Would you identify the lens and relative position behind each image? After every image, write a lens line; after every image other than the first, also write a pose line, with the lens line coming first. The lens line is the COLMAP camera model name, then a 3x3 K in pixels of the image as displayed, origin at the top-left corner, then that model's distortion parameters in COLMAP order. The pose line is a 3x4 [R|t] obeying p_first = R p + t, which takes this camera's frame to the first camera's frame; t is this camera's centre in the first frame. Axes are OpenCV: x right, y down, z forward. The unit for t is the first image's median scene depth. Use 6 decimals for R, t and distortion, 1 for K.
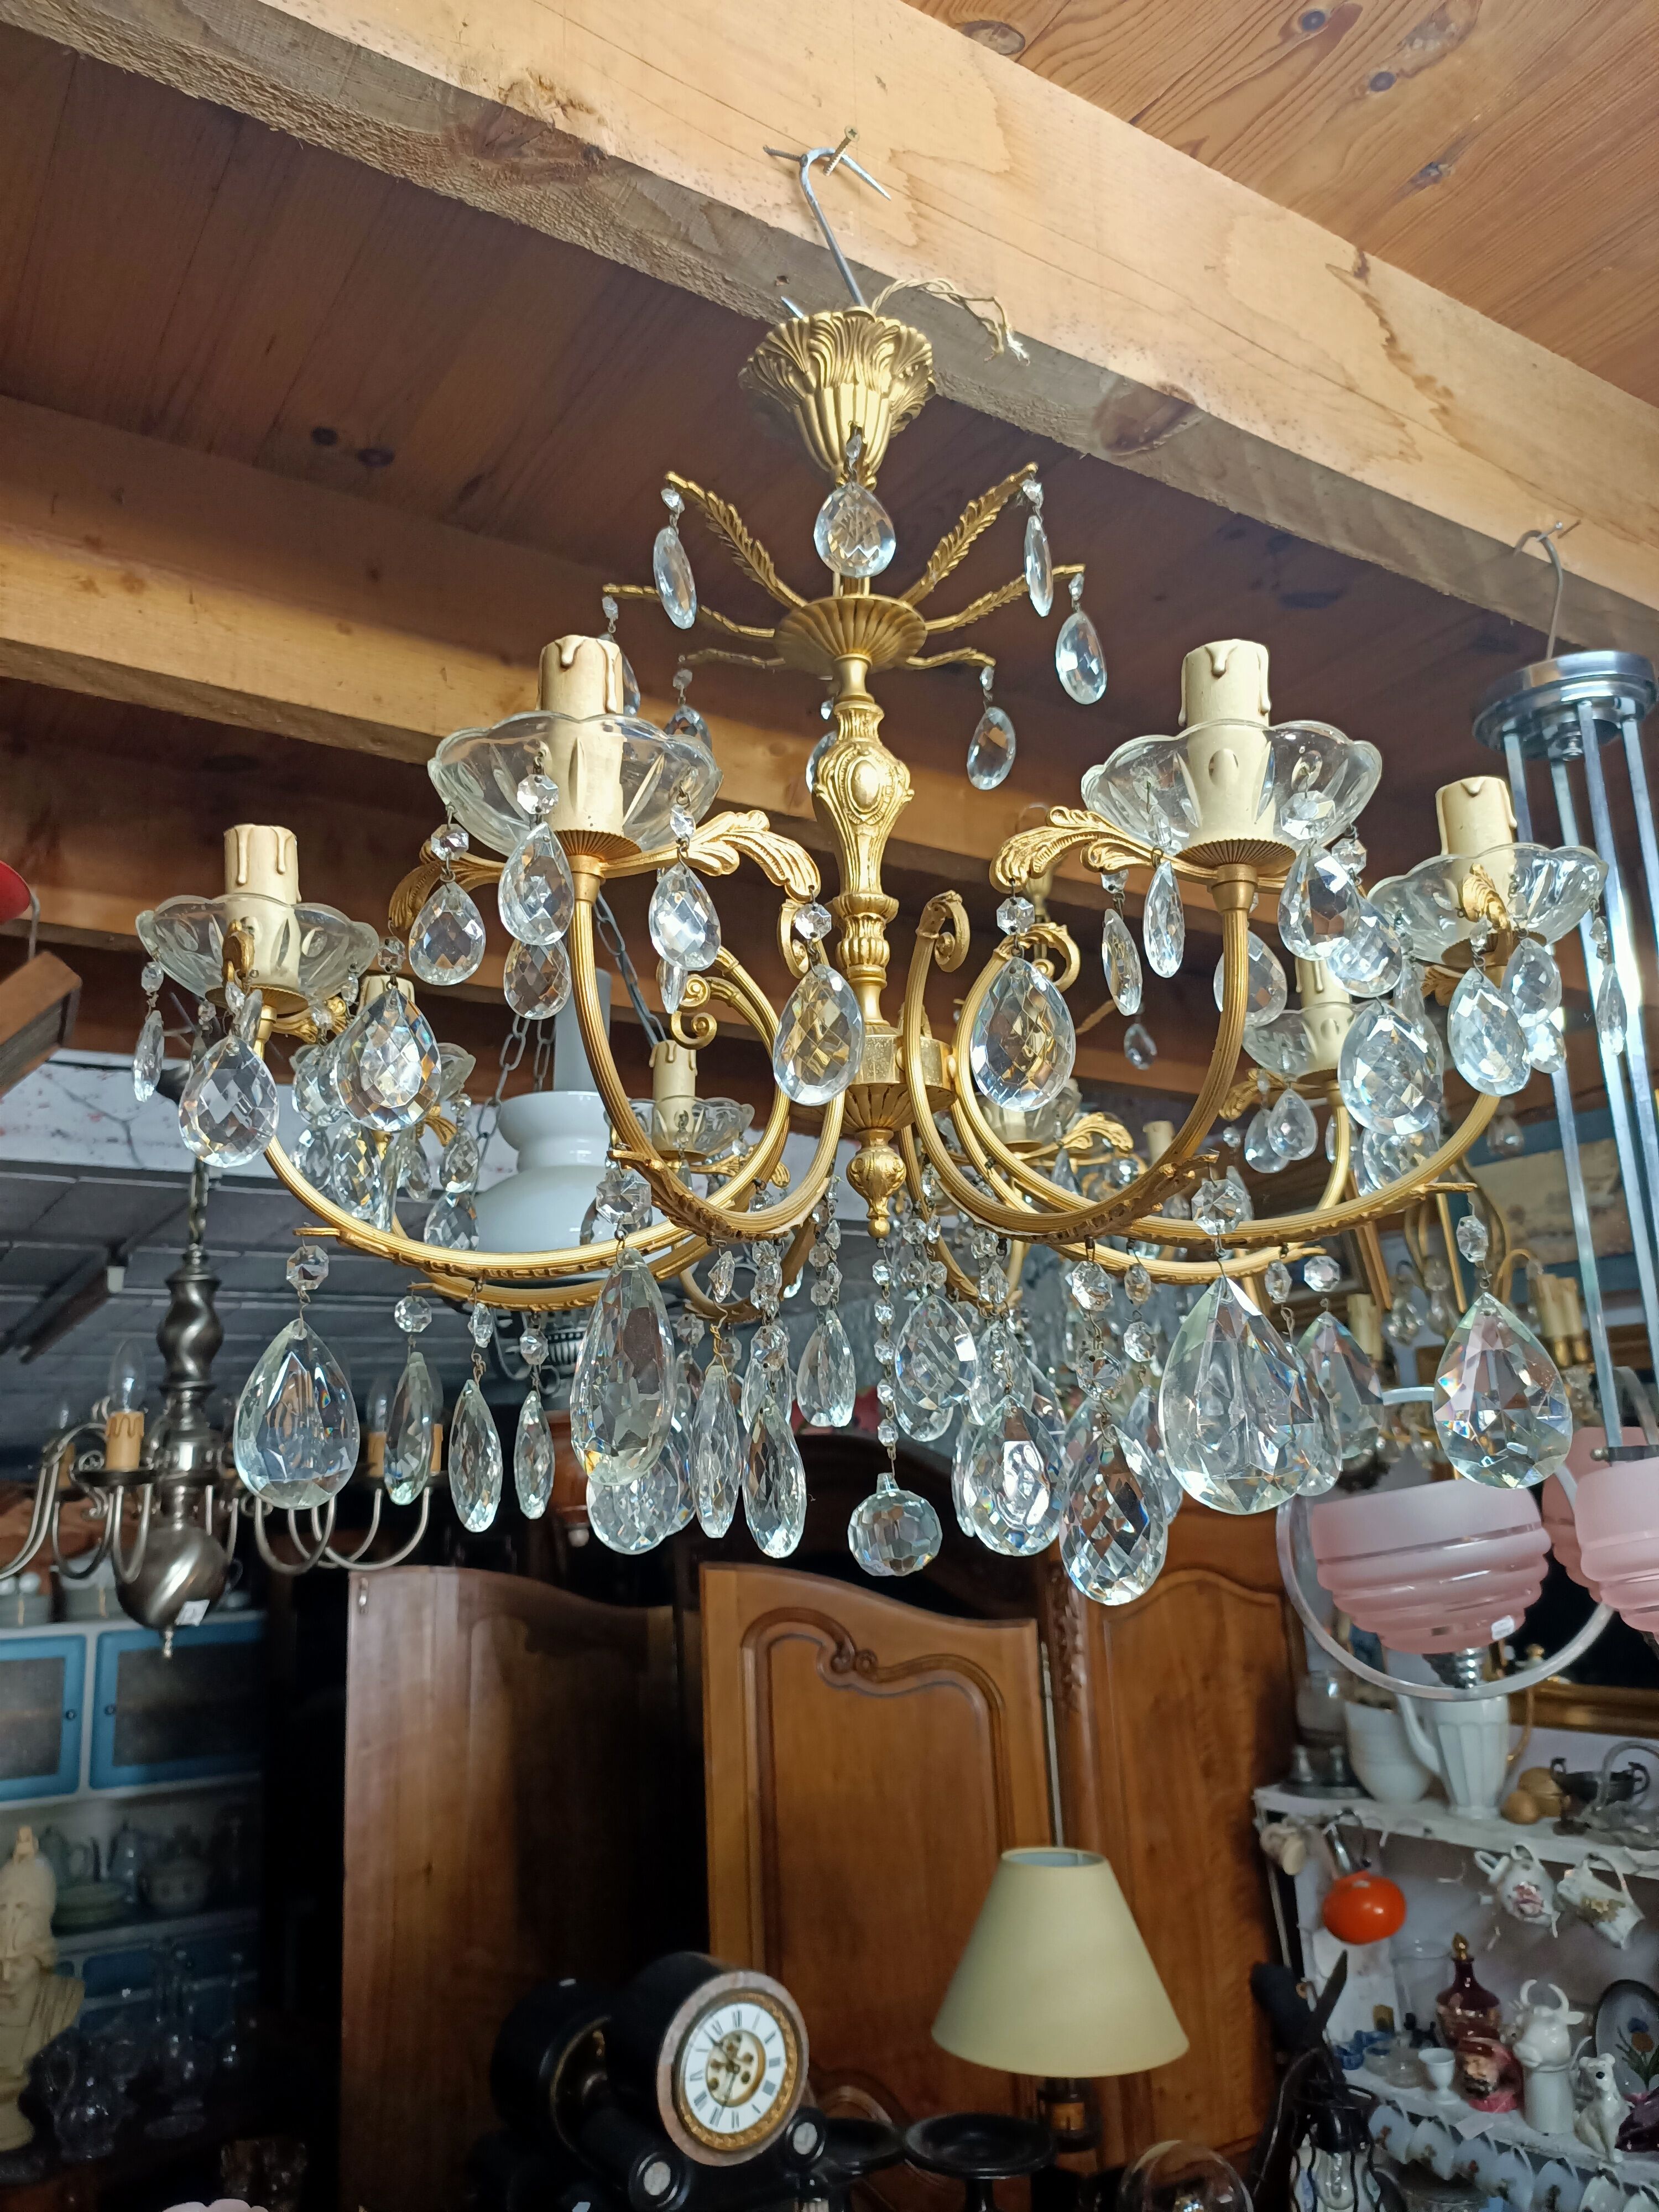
lens RADIAL K [[1665.9, 0, 829.5], [0, 1665.9, 1106.0], [0, 0, 1]] dist [0.041170, -0.010539]
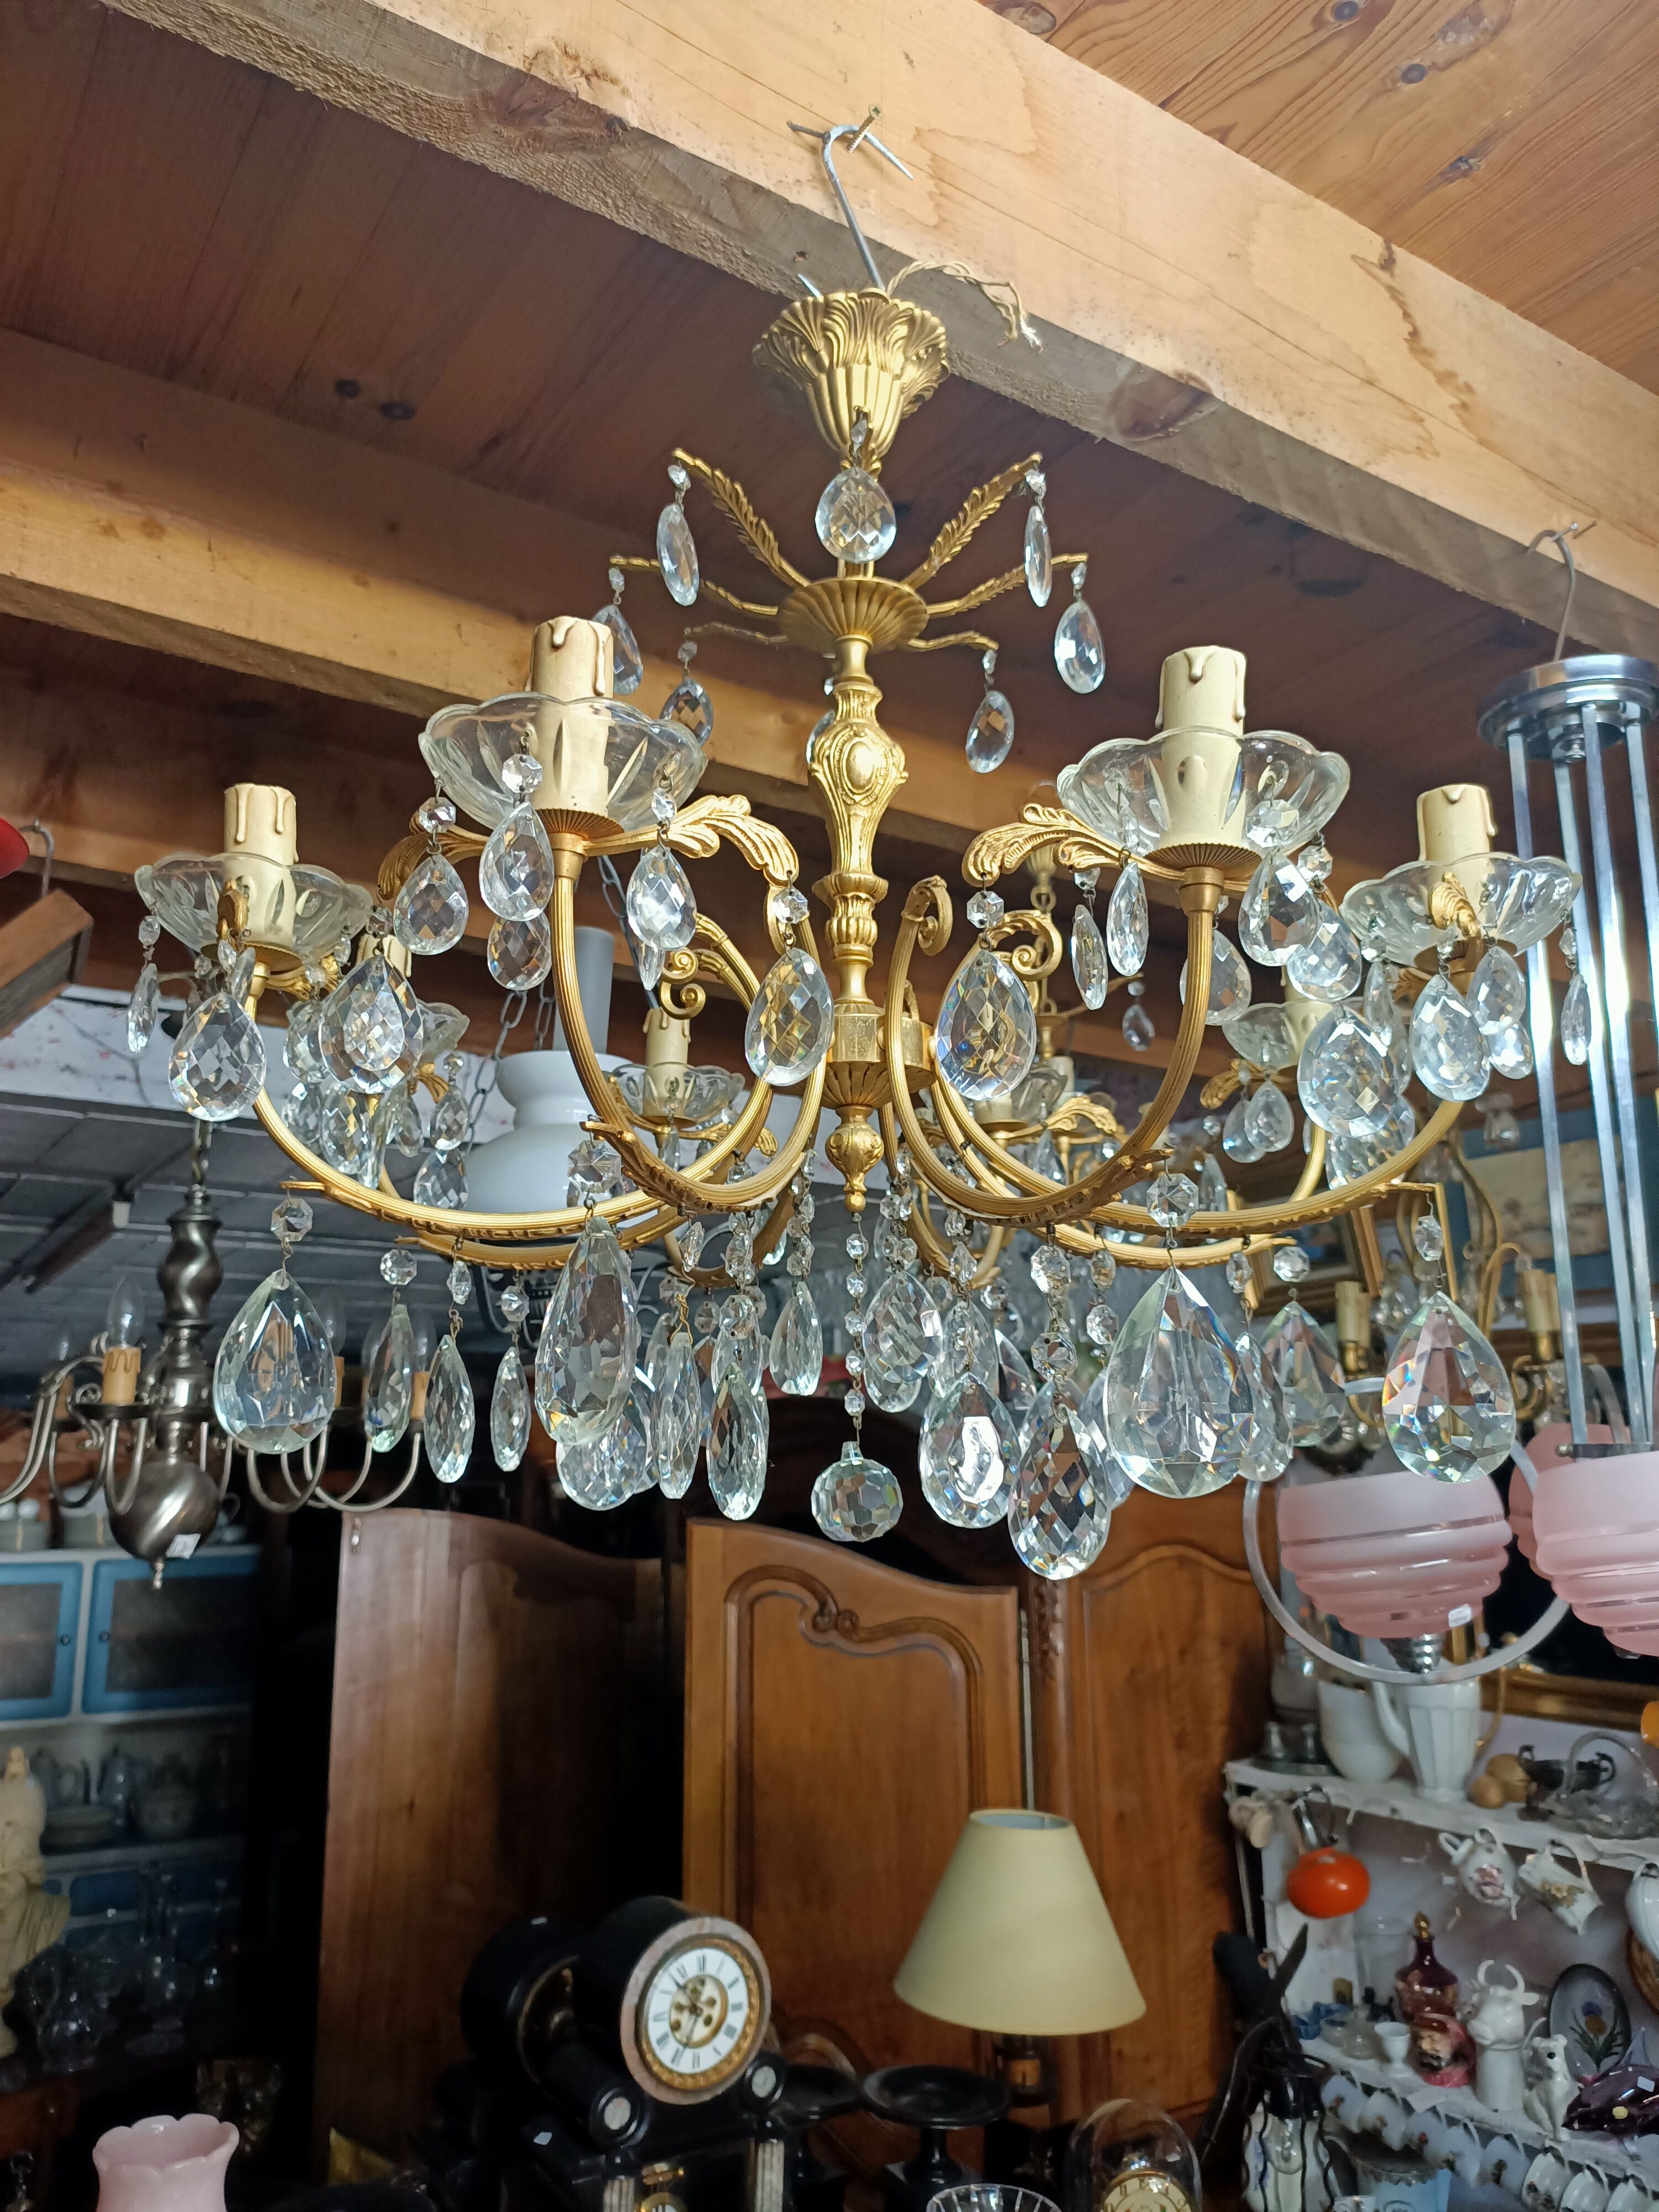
lens RADIAL K [[1665.9, 0, 829.5], [0, 1665.9, 1106.0], [0, 0, 1]] dist [0.041170, -0.010539]
pose [[0.999158, 0.040580, -0.006000, 0.016312], [-0.040435, 0.998929, 0.022488, -0.007503], [0.006906, -0.022227, 0.999729, -0.017411]]
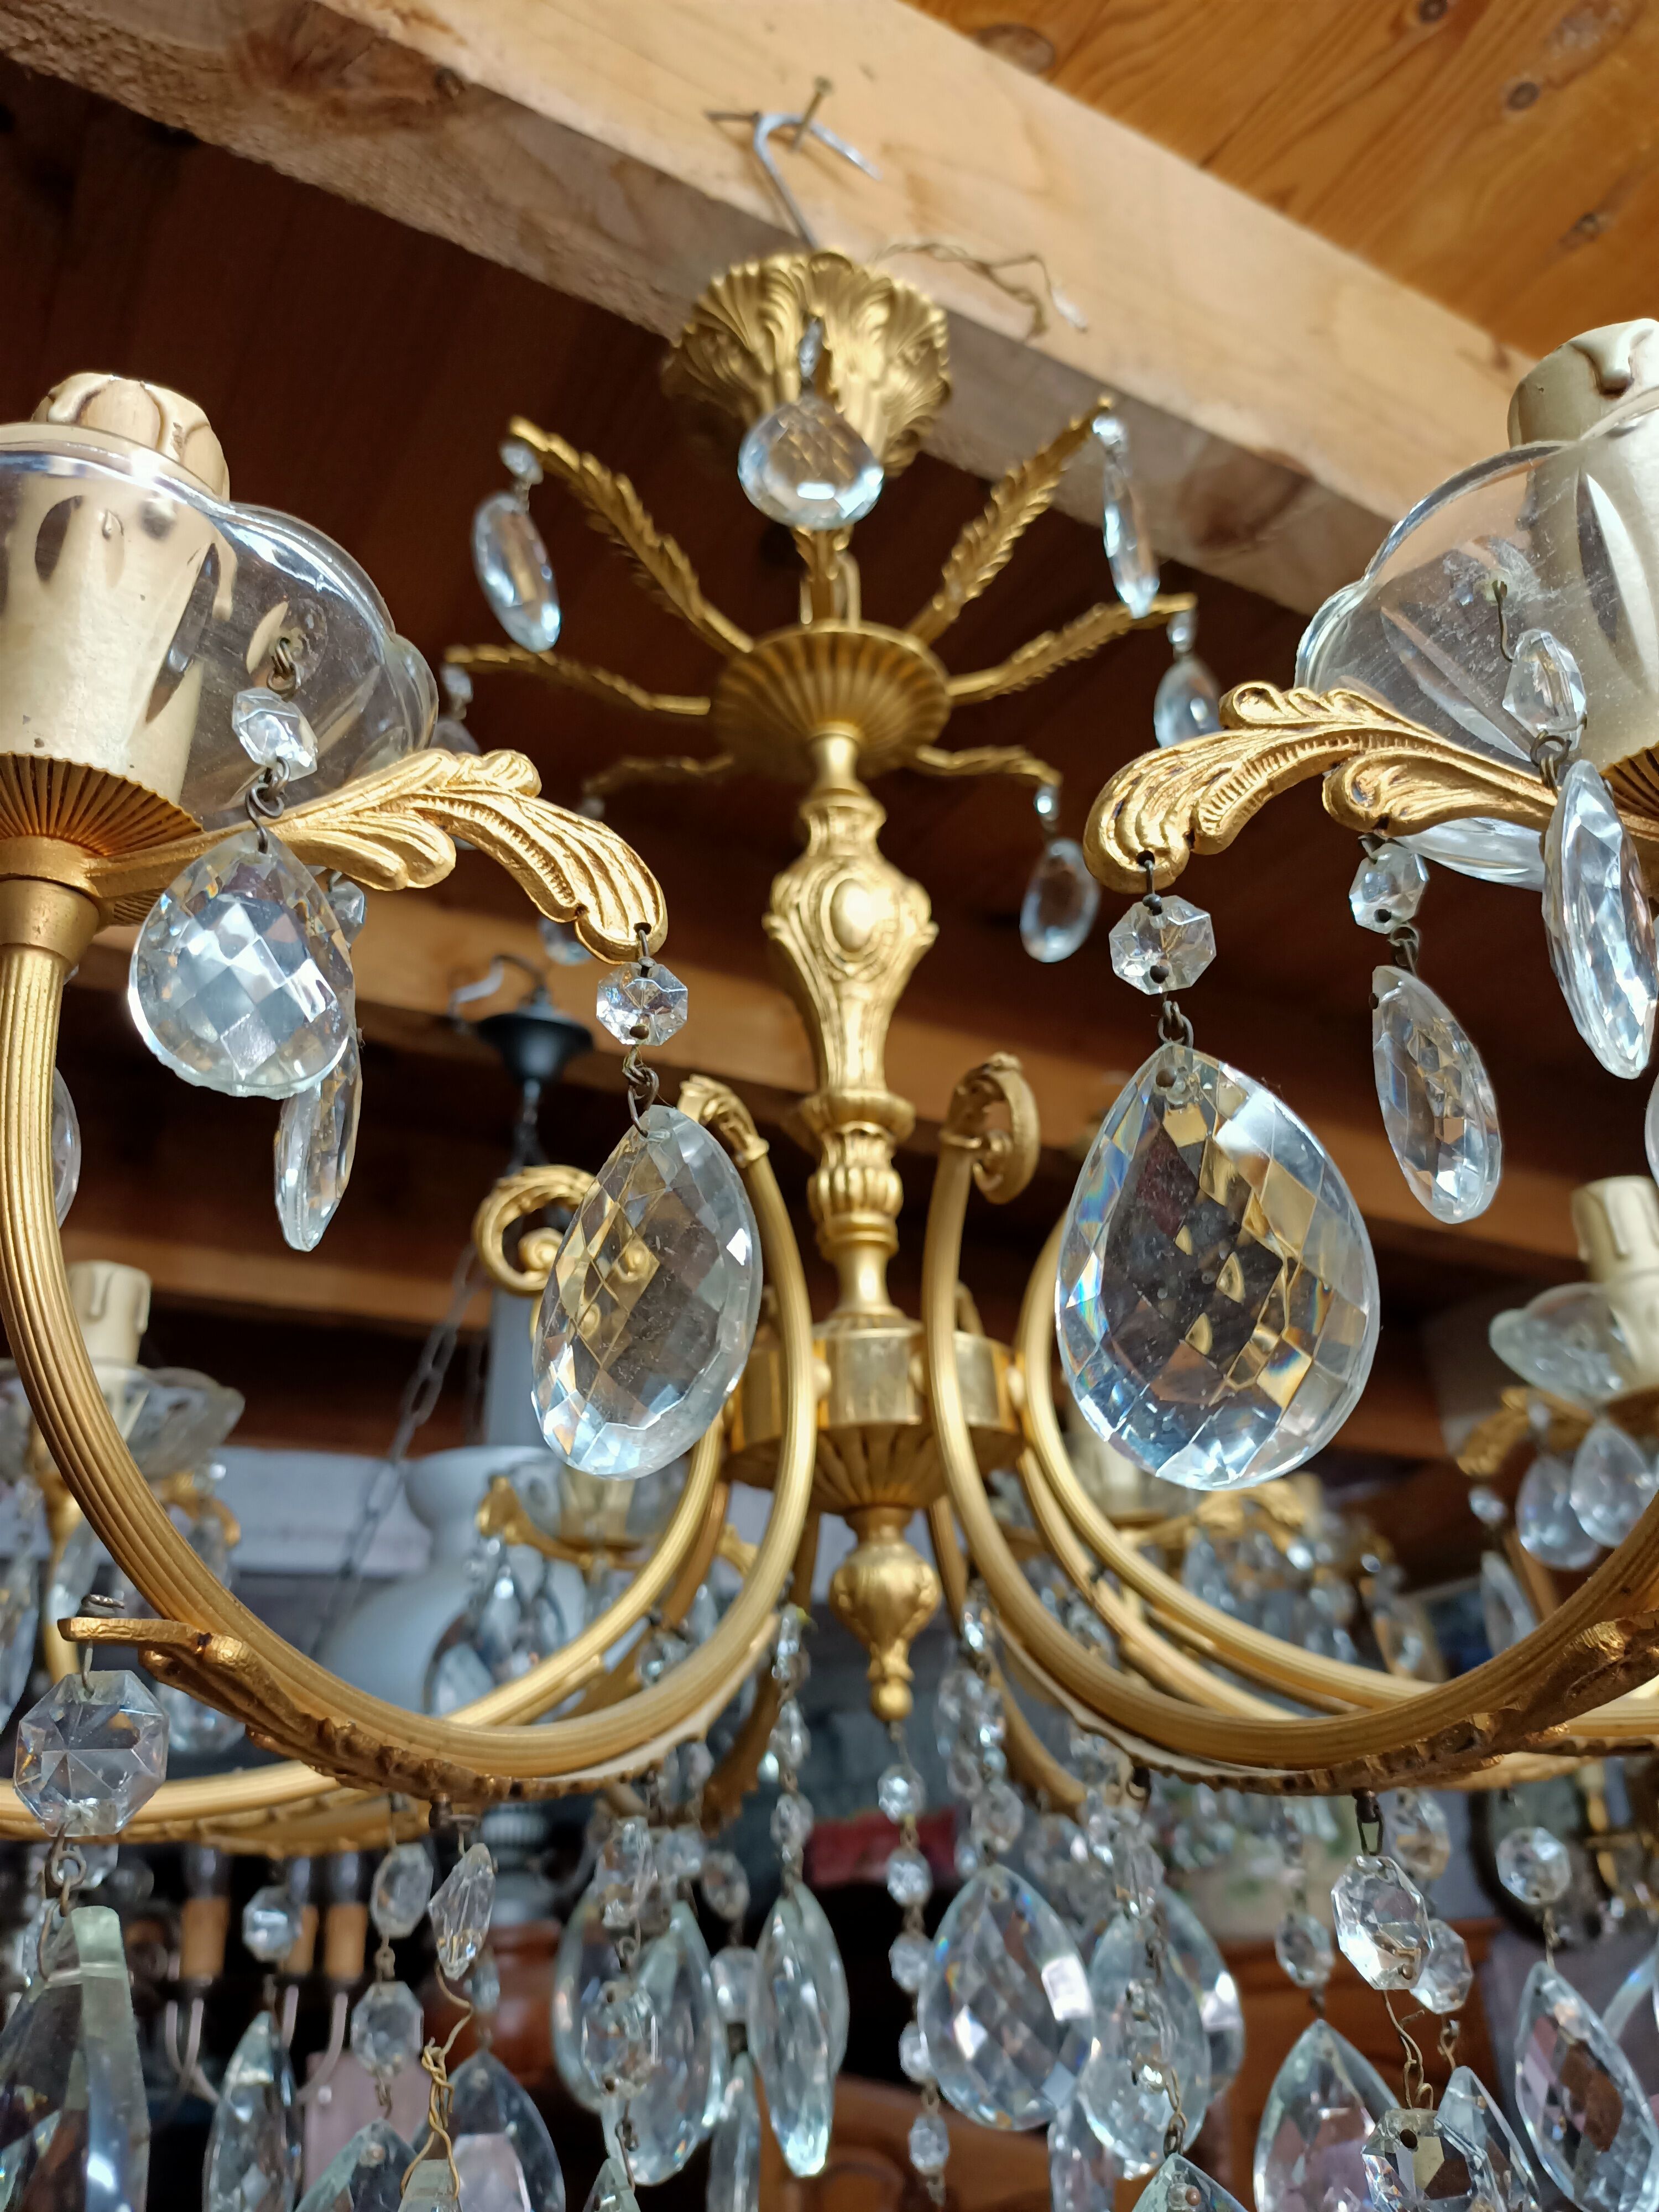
lens RADIAL K [[1727.1, 0, 829.5], [0, 1727.1, 1106.0], [0, 0, 1]] dist [-0.005270, -0.005175]
pose [[0.999102, -0.025539, -0.033805, 0.030406], [0.018277, 0.979640, -0.199927, -0.002326], [0.038222, 0.199129, 0.979228, 0.381464]]
